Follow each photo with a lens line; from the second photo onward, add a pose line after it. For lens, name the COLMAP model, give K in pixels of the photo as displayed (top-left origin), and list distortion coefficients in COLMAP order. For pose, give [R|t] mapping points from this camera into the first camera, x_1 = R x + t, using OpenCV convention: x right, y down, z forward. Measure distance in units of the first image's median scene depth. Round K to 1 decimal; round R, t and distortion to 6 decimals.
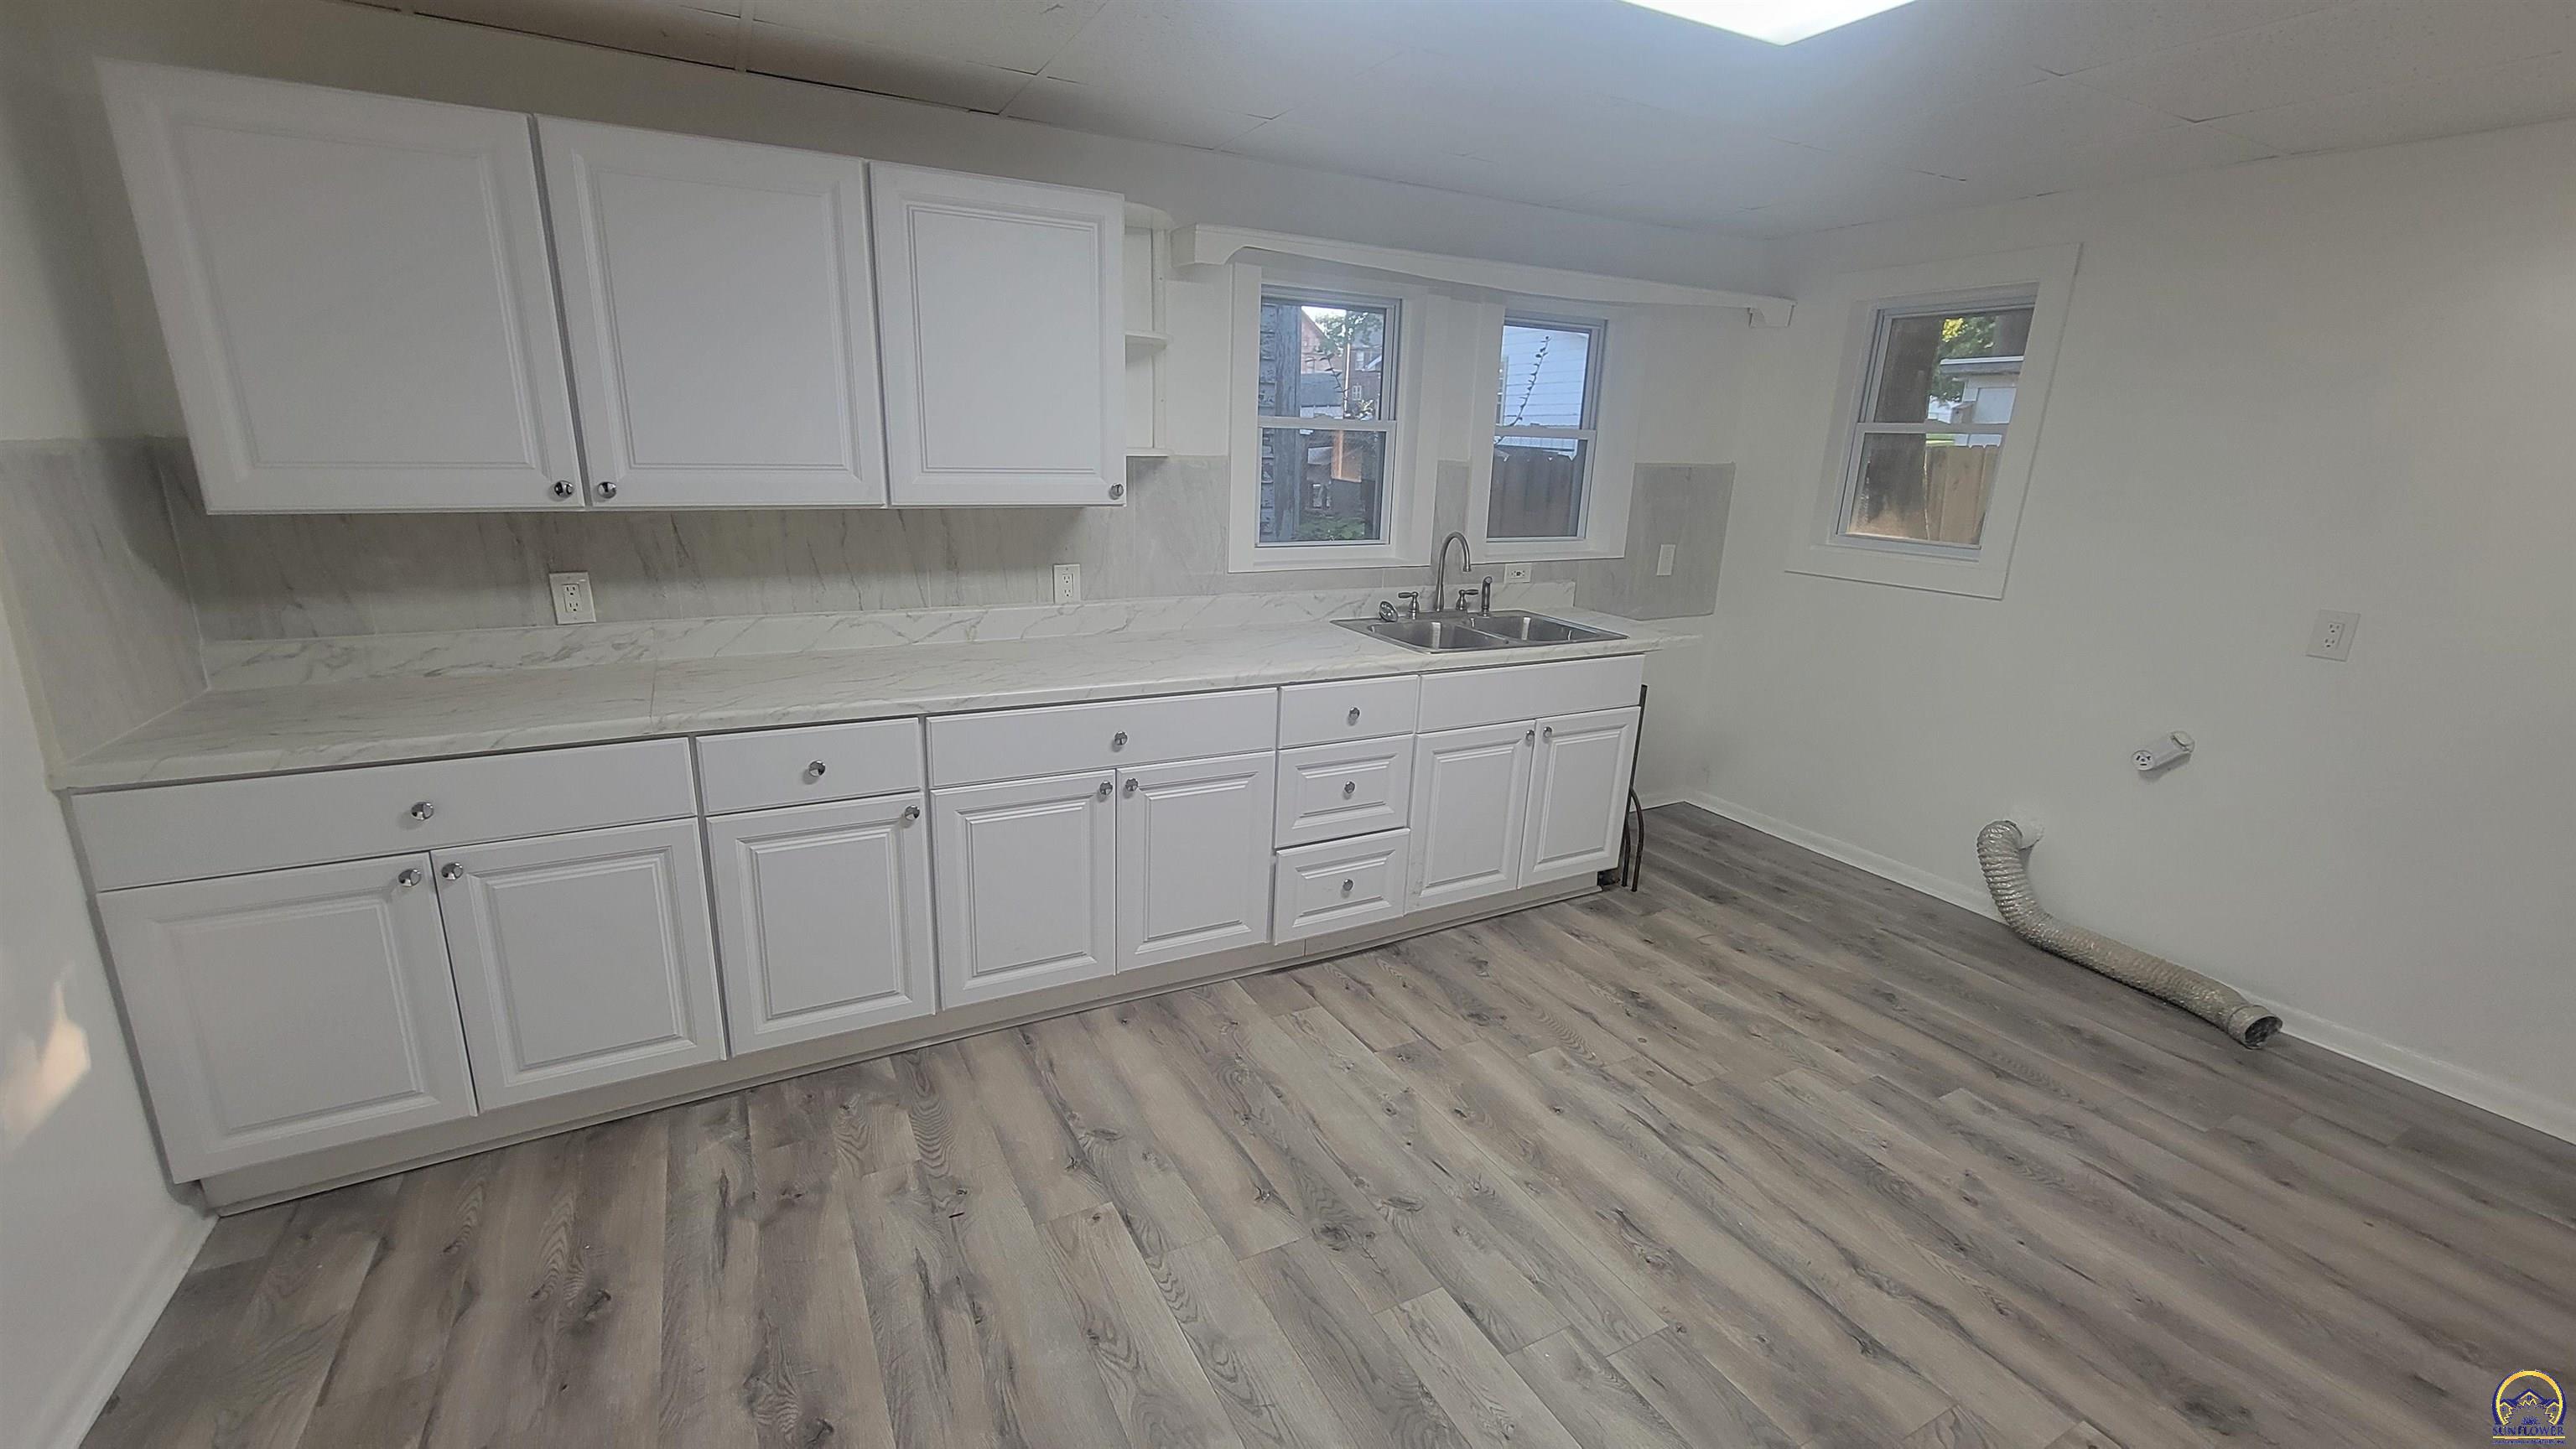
lens RADIAL K [[1051.9, 0, 1276.0], [0, 1051.9, 728.3], [0, 0, 1]] dist [-0.001323, 0.000098]
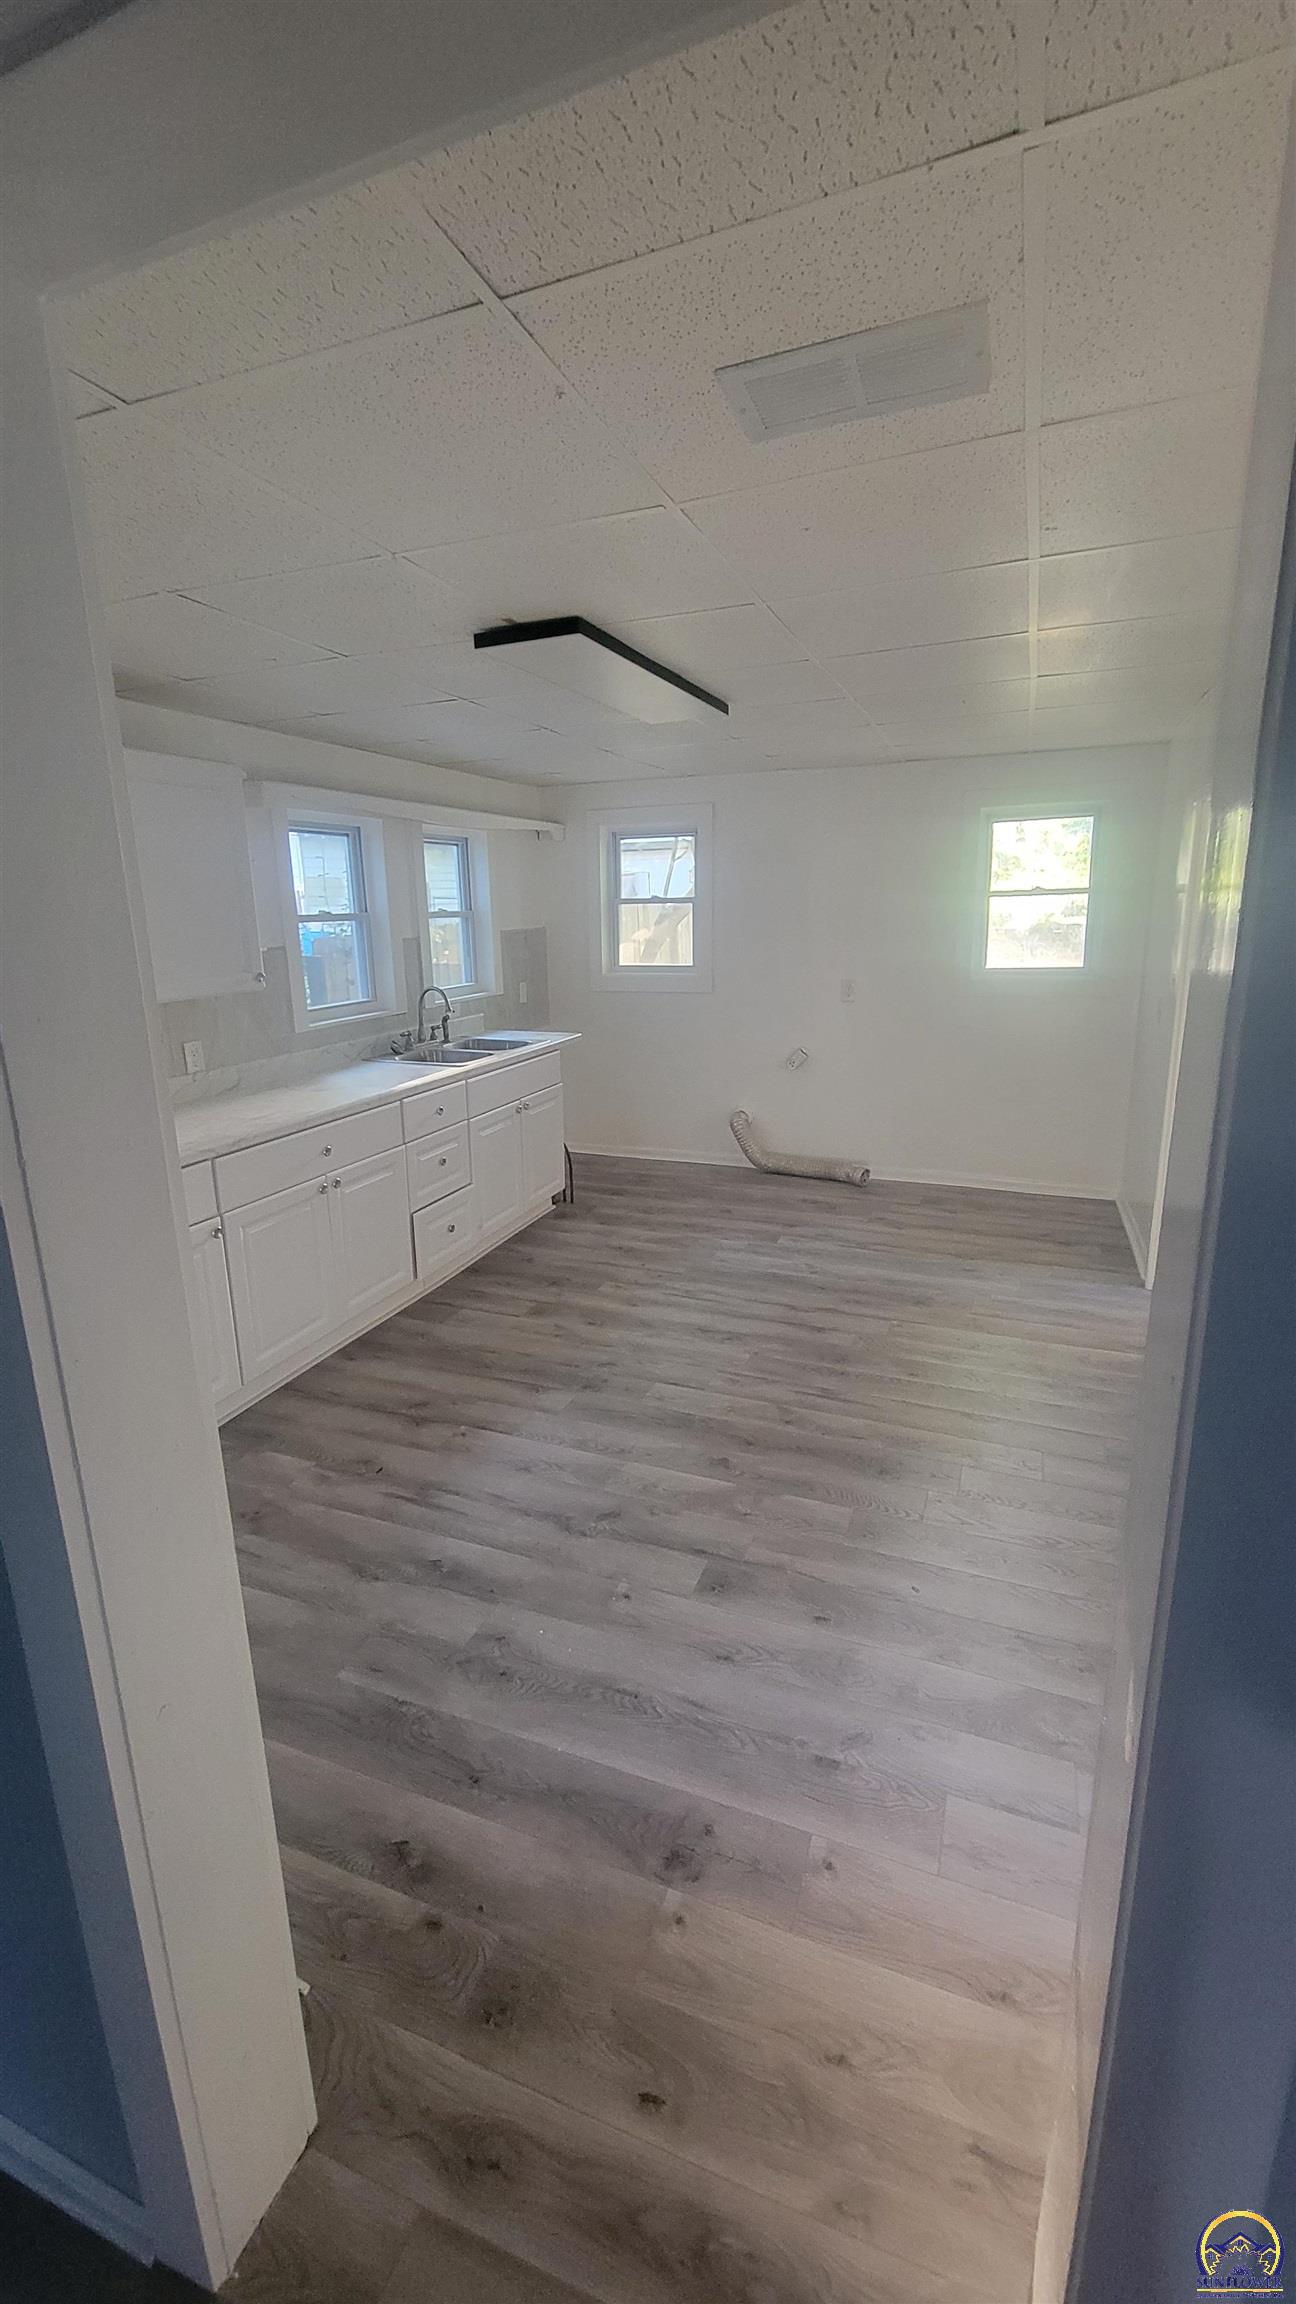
lens RADIAL K [[940.8, 0, 656.0], [0, 940.8, 1145.4], [0, 0, 1]] dist [-0.001323, 0.000098]
pose [[0.755166, -0.204624, 0.622778, -0.583725], [0.212329, 0.975169, 0.062942, 0.014391], [-0.620194, 0.084703, 0.779862, -0.243475]]
